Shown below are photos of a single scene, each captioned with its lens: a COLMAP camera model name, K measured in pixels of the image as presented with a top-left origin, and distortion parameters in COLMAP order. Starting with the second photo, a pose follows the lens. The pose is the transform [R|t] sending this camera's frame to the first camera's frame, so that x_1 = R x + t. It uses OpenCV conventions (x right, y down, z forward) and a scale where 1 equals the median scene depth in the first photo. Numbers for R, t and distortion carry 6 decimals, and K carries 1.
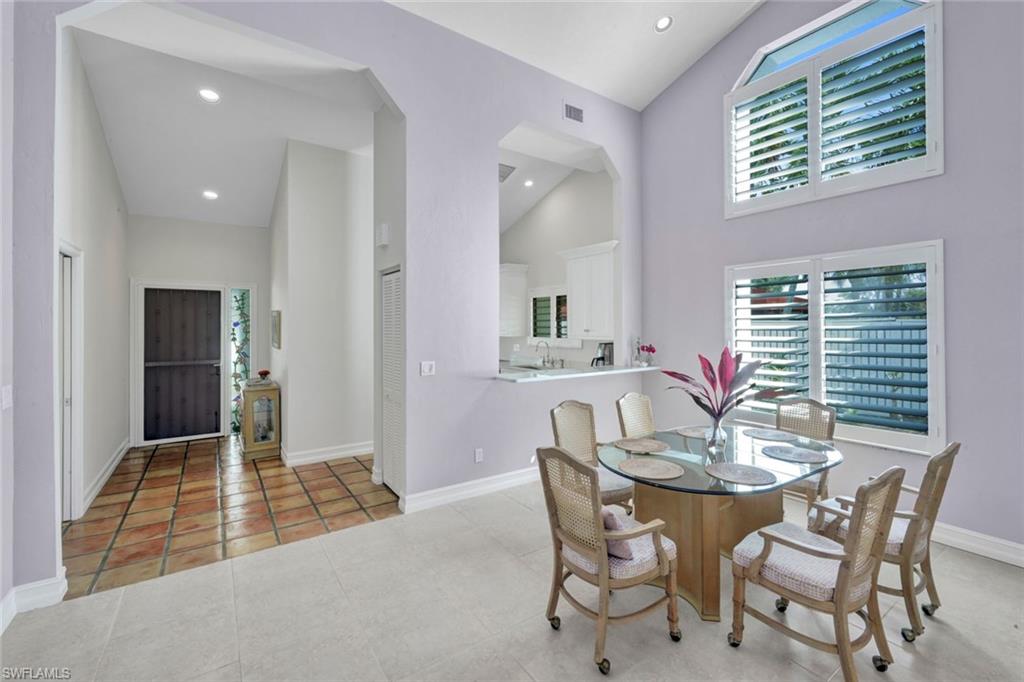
lens RADIAL K [[420.9, 0, 494.6], [0, 420.9, 320.6], [0, 0, 1]] dist [0.000358, 0.000644]
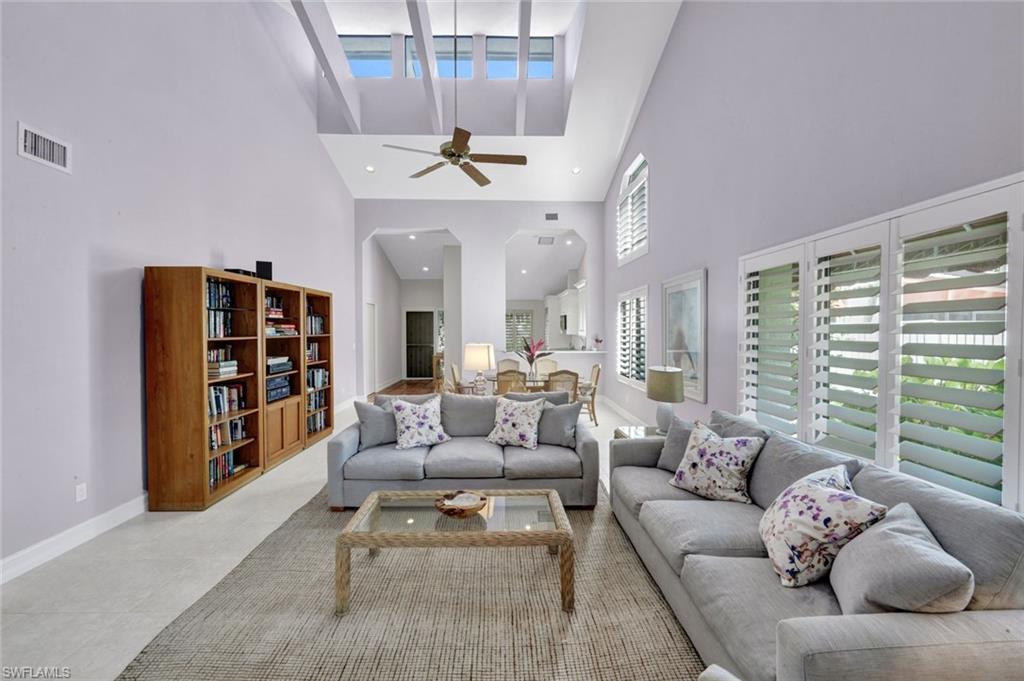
lens RADIAL K [[420.9, 0, 510.6], [0, 420.9, 339.4], [0, 0, 1]] dist [0.000358, 0.000644]
pose [[0.830104, 0.016815, -0.557355, 0.909164], [0.002580, 0.999419, 0.033995, -0.000651], [0.557603, -0.029657, 0.829578, -0.582633]]
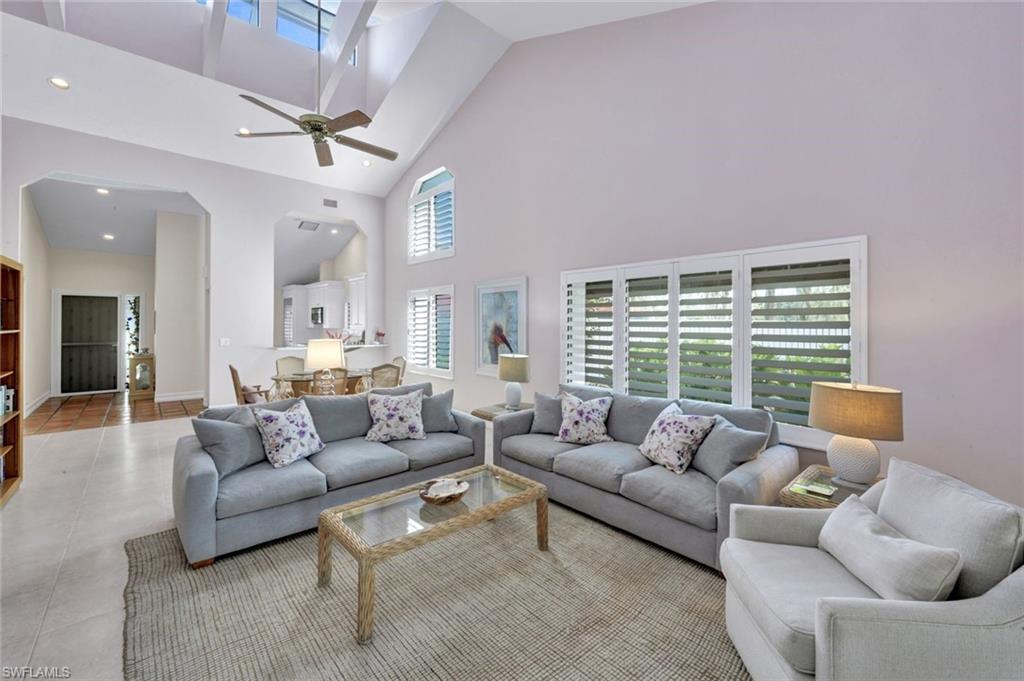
lens RADIAL K [[420.9, 0, 512.3], [0, 420.9, 322.5], [0, 0, 1]] dist [0.000358, 0.000644]
pose [[0.992417, 0.008287, 0.122633, 0.612632], [-0.009265, 0.999930, 0.007406, -0.002374], [-0.122563, -0.008486, 0.992424, -0.727991]]
